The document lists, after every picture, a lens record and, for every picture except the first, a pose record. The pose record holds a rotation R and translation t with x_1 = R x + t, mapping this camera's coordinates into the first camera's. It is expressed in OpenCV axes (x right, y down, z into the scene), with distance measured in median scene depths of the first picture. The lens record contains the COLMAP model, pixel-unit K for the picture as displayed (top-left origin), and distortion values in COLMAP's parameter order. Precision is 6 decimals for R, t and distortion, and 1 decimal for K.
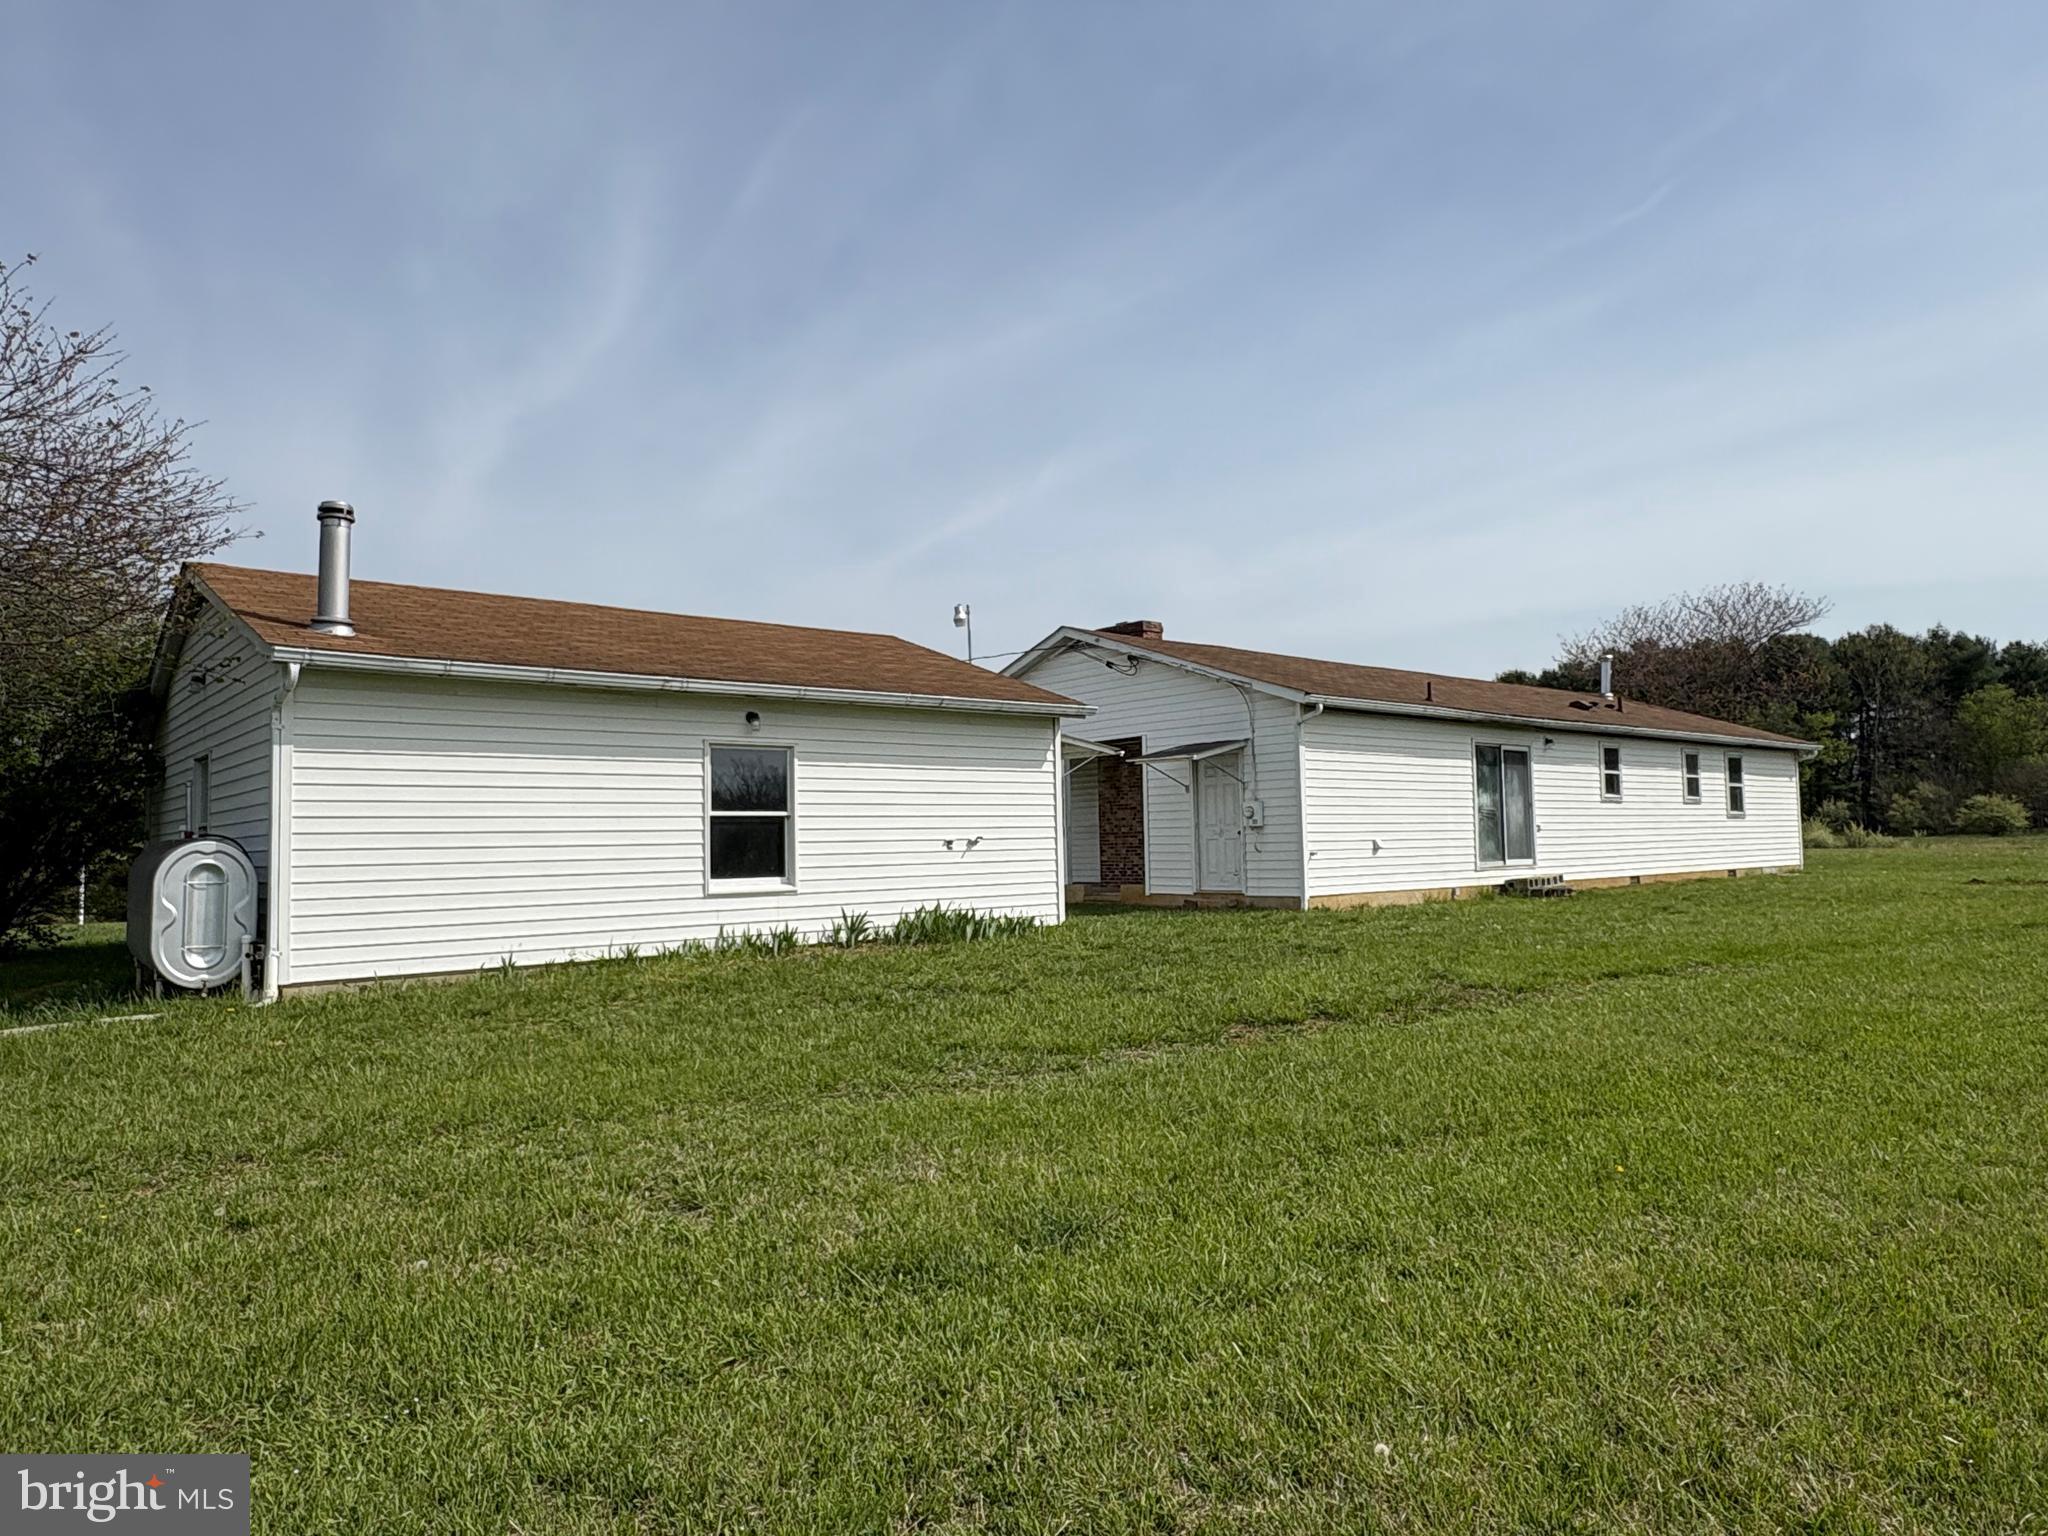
lens RADIAL K [[1297.3, 0, 1024.0], [0, 1297.3, 768.0], [0, 0, 1]] dist [-0.000383, -0.000555]
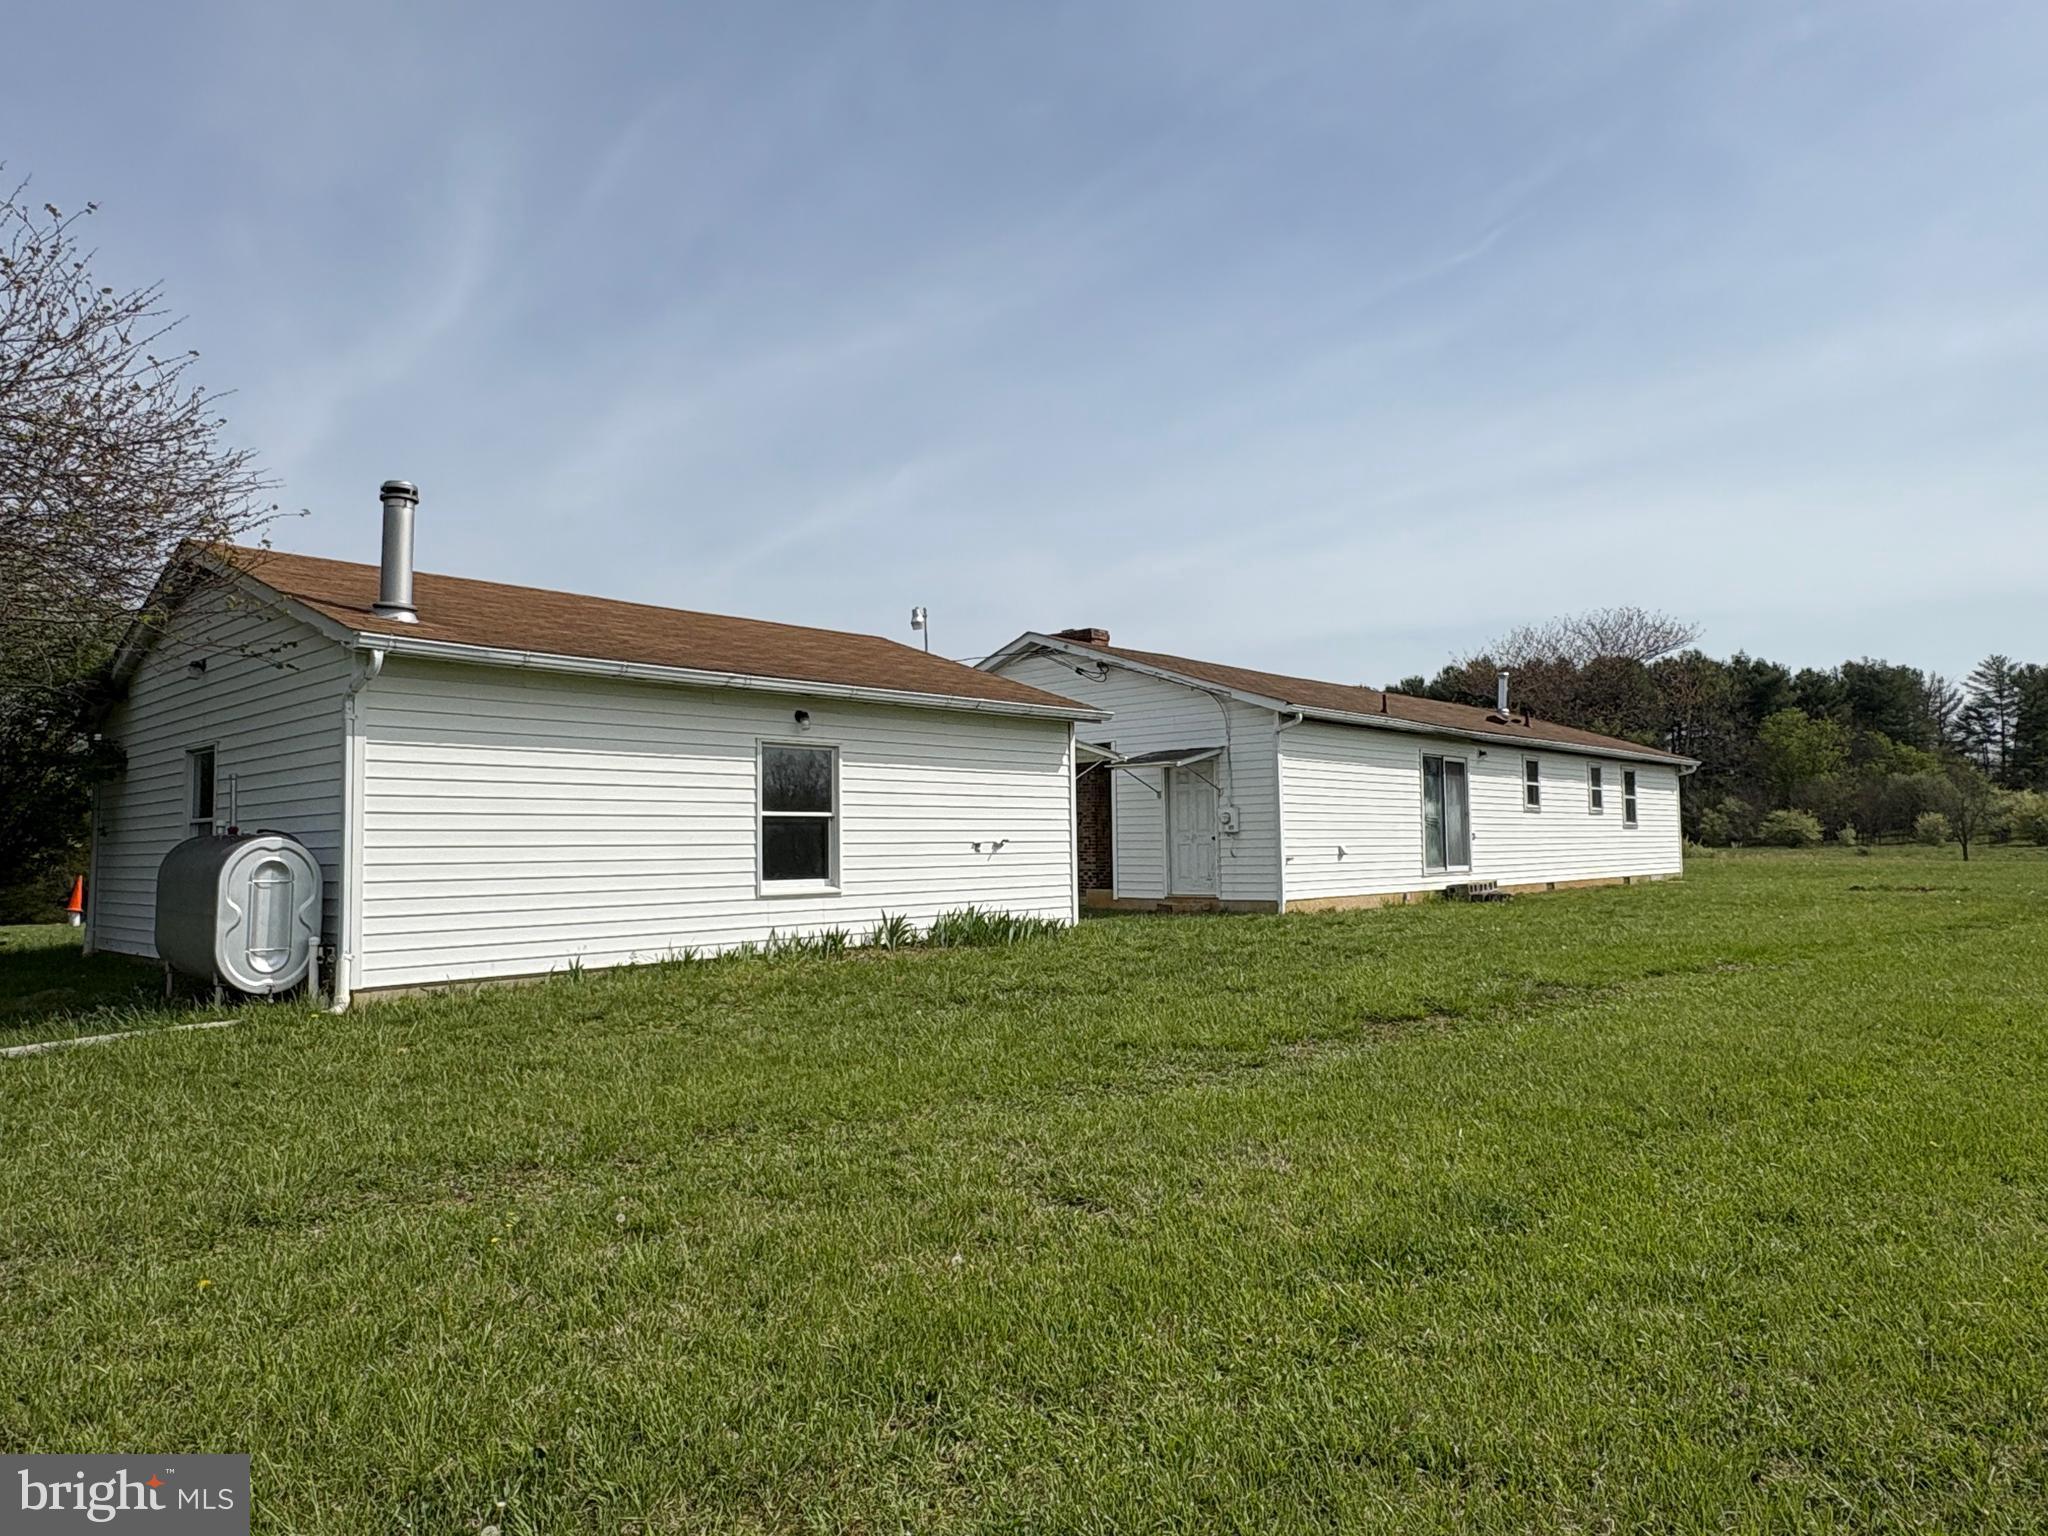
lens RADIAL K [[1296.5, 0, 1018.8], [0, 1296.5, 768.2], [0, 0, 1]] dist [-0.001027, 0.001126]
pose [[0.993242, 0.013486, 0.115278, -0.125596], [-0.012922, 0.999901, -0.005635, 0.002992], [-0.115343, 0.004107, 0.993317, 0.002681]]
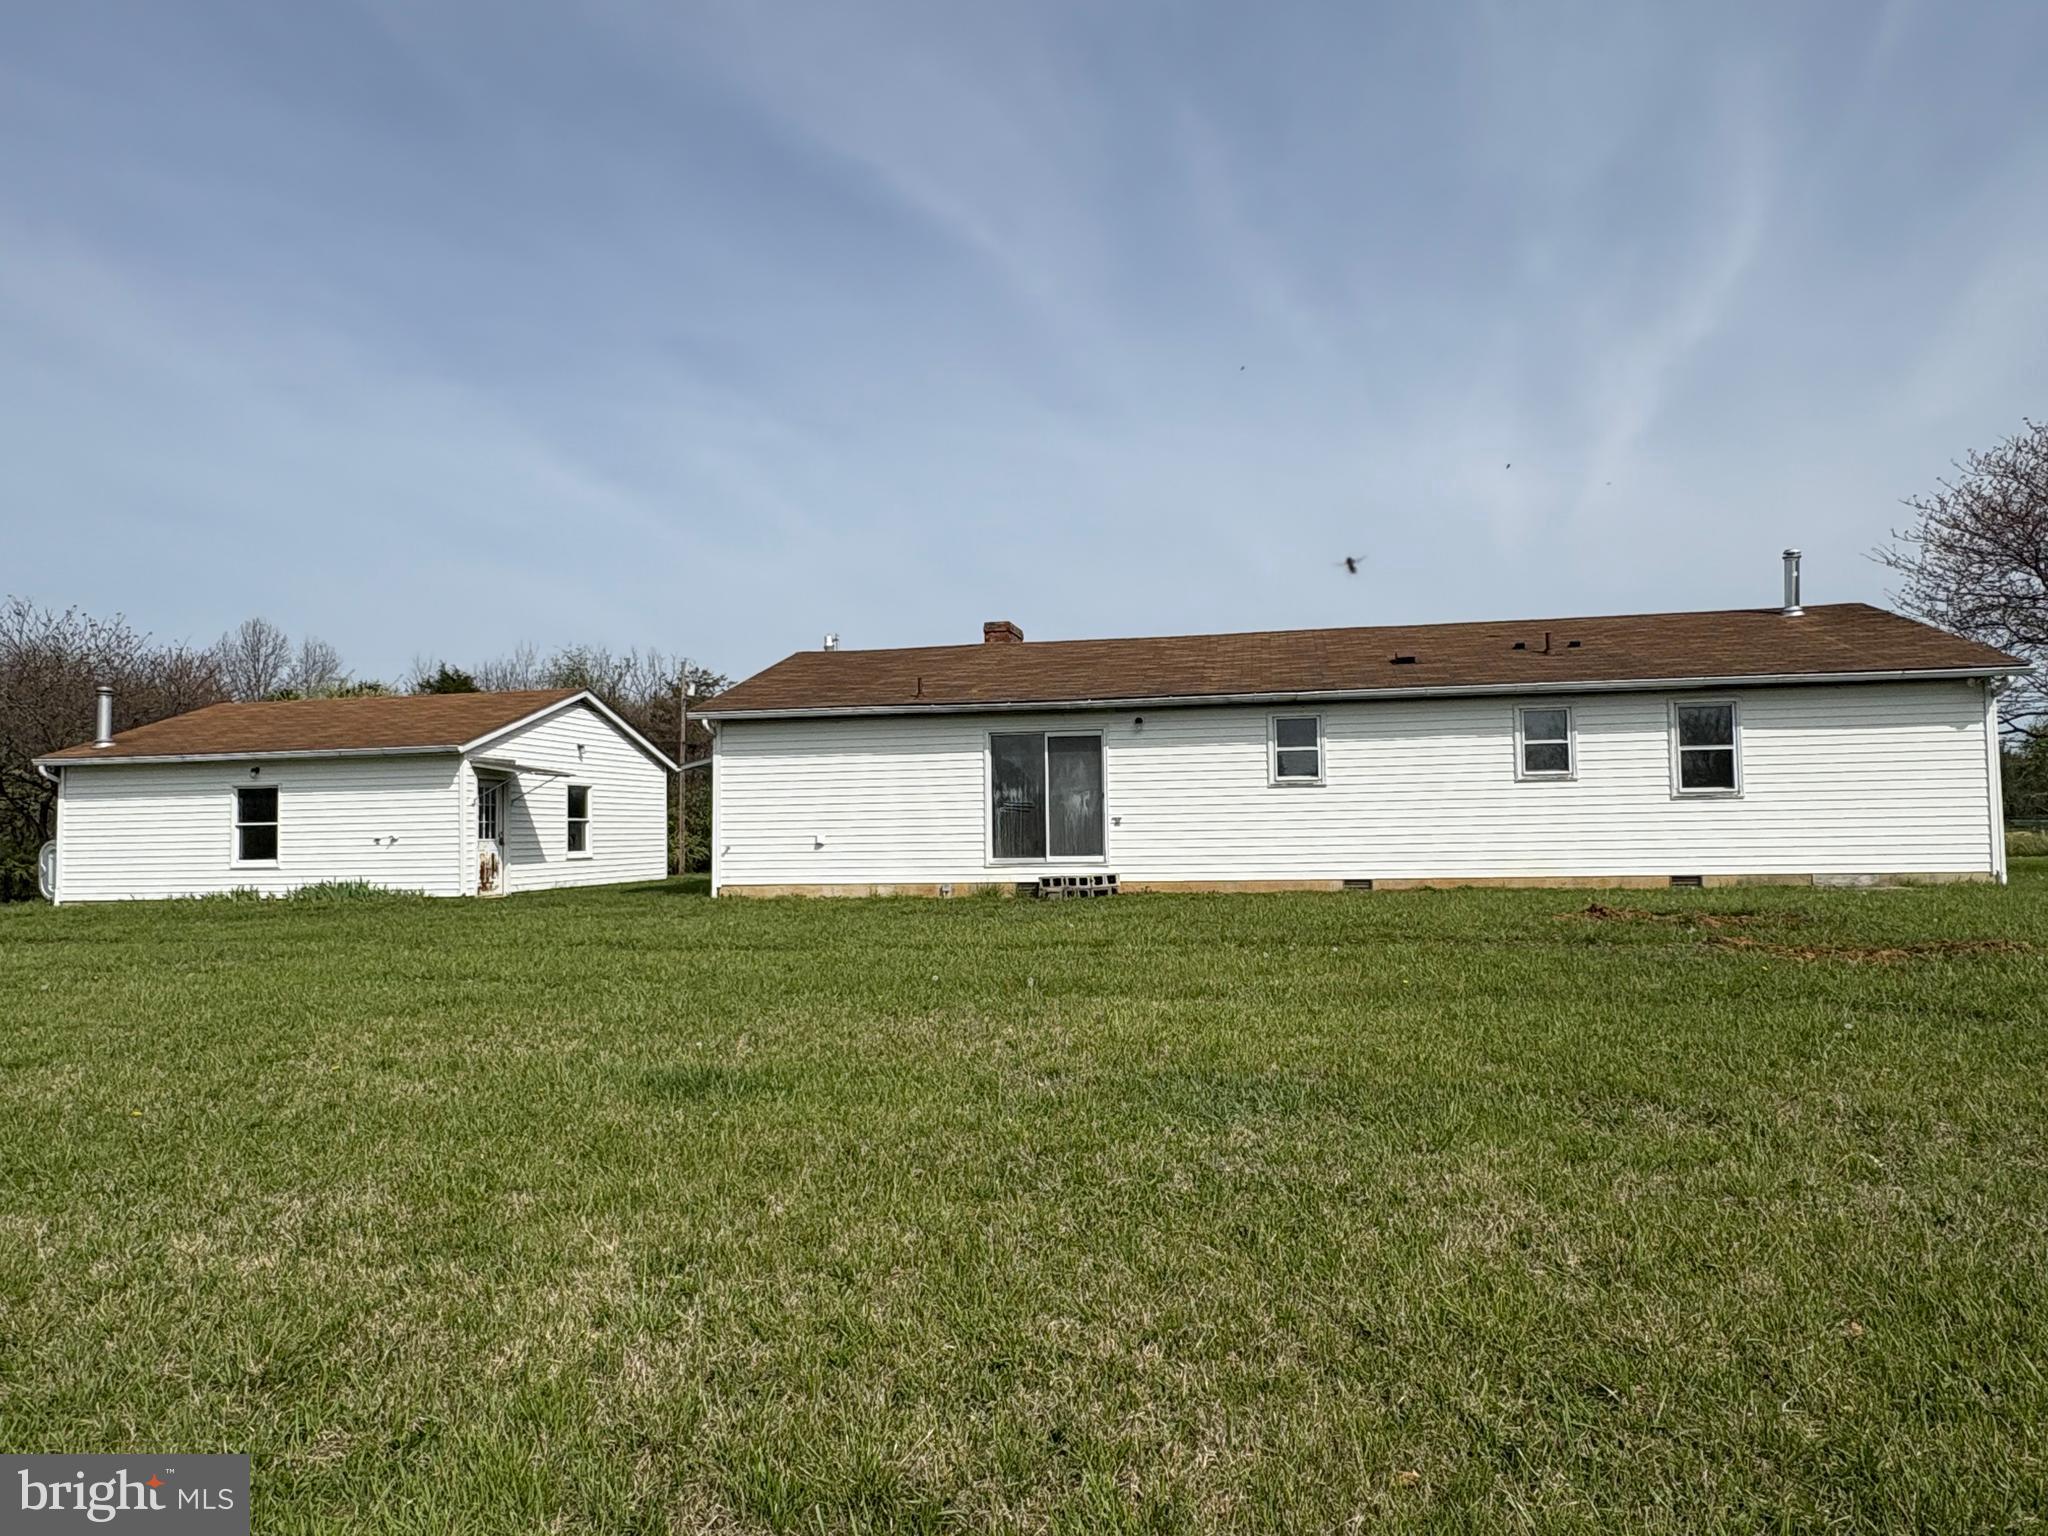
lens RADIAL K [[1296.5, 0, 1018.8], [0, 1296.5, 768.2], [0, 0, 1]] dist [-0.001027, 0.001126]
pose [[0.627103, -0.032997, -0.778237, 1.464343], [0.051195, 0.998688, -0.001092, 0.011106], [0.777253, -0.039157, 0.627969, 0.550922]]
